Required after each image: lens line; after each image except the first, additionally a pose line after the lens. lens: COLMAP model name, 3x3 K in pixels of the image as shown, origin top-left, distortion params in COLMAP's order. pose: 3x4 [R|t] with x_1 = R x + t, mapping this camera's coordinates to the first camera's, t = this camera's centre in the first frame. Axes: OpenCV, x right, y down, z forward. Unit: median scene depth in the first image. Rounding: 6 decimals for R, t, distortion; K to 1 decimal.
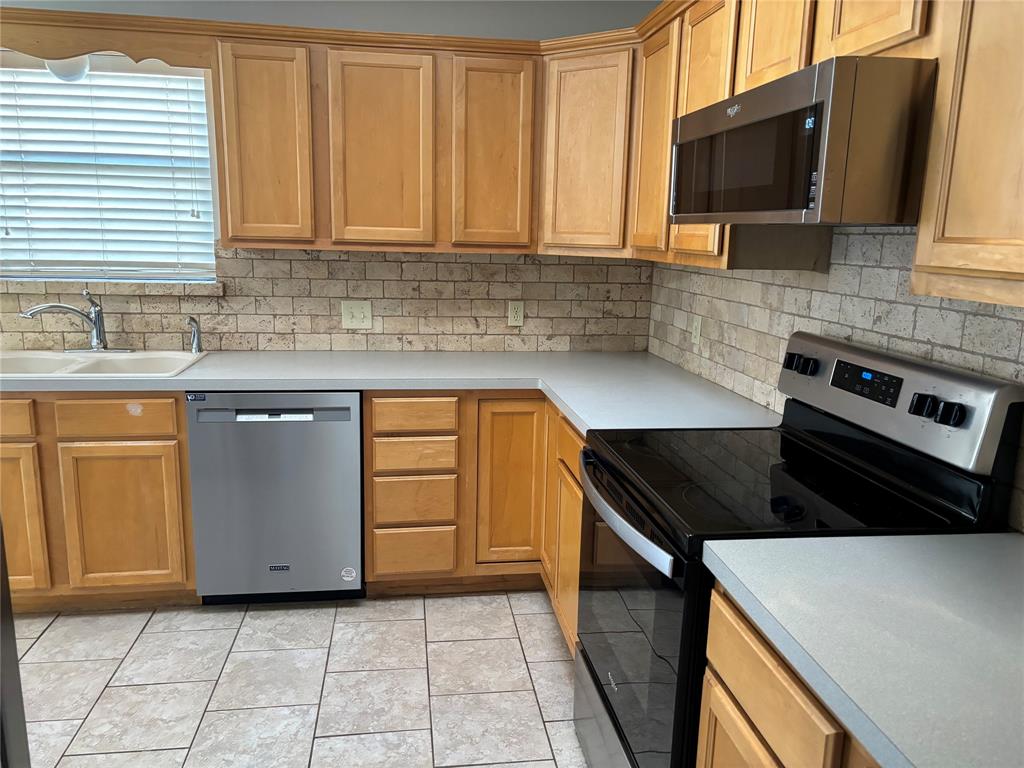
lens RADIAL K [[772.5, 0, 513.1], [0, 772.5, 380.5], [0, 0, 1]] dist [0.024822, -0.019108]
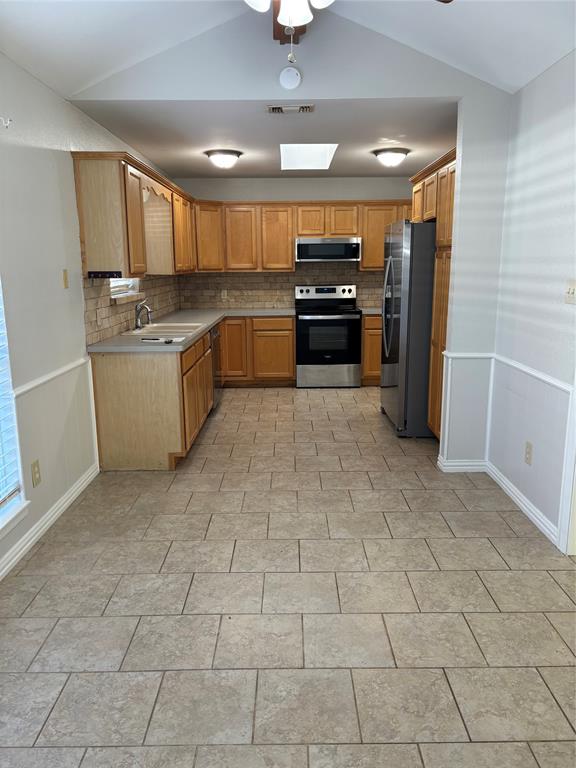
lens RADIAL K [[579.4, 0, 288.9], [0, 579.4, 387.0], [0, 0, 1]] dist [0.024822, -0.019108]
pose [[0.146297, -0.225674, 0.963156, -2.705031], [0.197812, 0.960641, 0.195038, -0.143560], [-0.969261, 0.161991, 0.185180, 0.474395]]
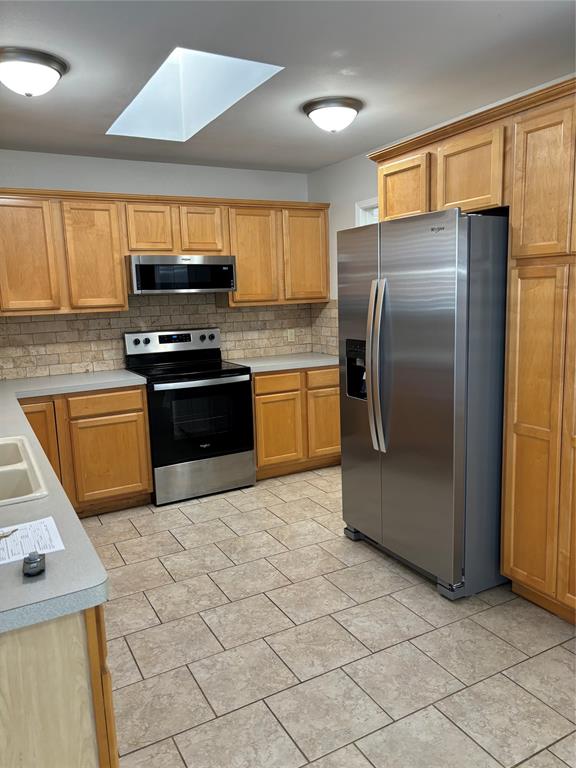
lens RADIAL K [[579.4, 0, 292.7], [0, 579.4, 377.1], [0, 0, 1]] dist [0.024822, -0.019108]
pose [[-0.351020, -0.145433, 0.925005, -1.577420], [0.201803, 0.952900, 0.226399, -0.231987], [-0.914364, 0.266139, -0.305138, 1.026174]]
